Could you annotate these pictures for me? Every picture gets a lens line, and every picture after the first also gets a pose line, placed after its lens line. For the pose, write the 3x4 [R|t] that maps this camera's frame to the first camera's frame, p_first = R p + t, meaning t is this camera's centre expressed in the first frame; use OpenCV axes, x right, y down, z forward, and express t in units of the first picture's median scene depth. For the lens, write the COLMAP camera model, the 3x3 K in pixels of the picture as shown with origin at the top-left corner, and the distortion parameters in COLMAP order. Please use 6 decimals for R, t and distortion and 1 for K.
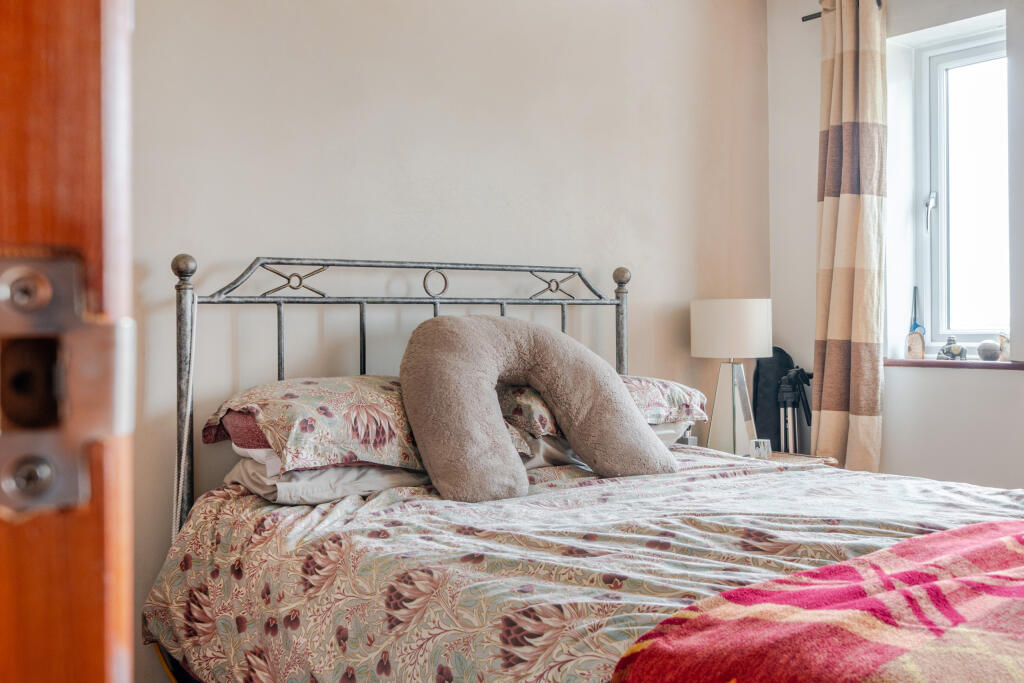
lens RADIAL K [[1045.0, 0, 512.7], [0, 1045.0, 314.9], [0, 0, 1]] dist [0.003915, 0.013930]
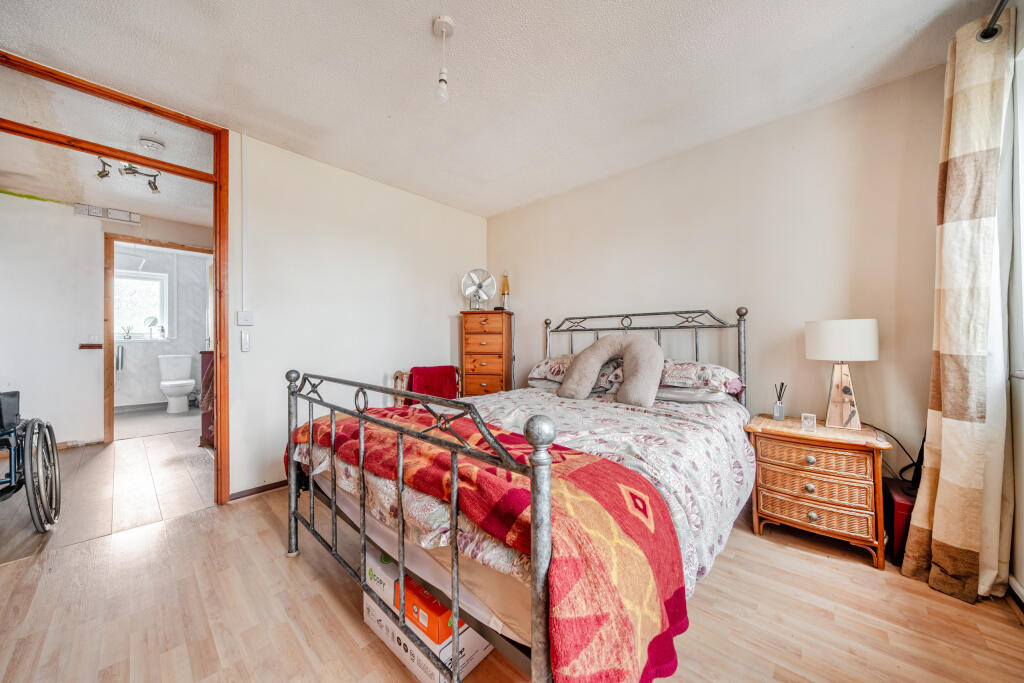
lens RADIAL K [[353.4, 0, 508.3], [0, 353.4, 327.0], [0, 0, 1]] dist [-0.004799, 0.000009]
pose [[0.152360, -0.024476, -0.988022, 0.825761], [0.014718, 0.999639, -0.022494, -0.001677], [0.988216, -0.011115, 0.152665, 0.608625]]
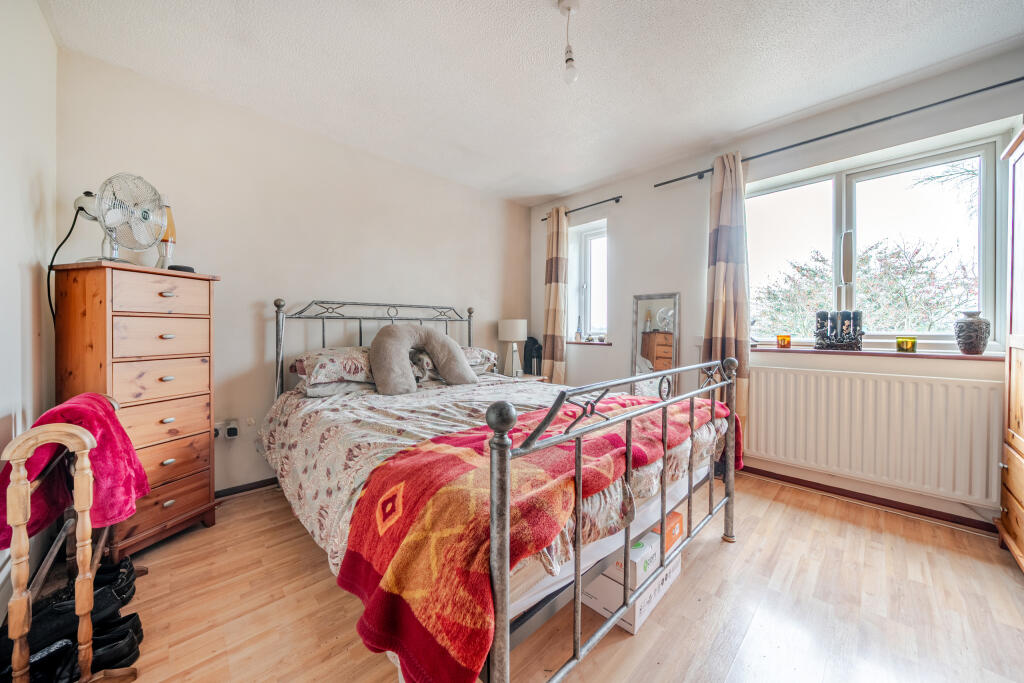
lens RADIAL K [[353.4, 0, 508.3], [0, 353.4, 327.0], [0, 0, 1]] dist [-0.004799, 0.000009]
pose [[0.996344, 0.010940, 0.084734, 0.155034], [-0.011378, 0.999924, 0.004690, 0.000568], [-0.084677, -0.005637, 0.996393, 0.085251]]
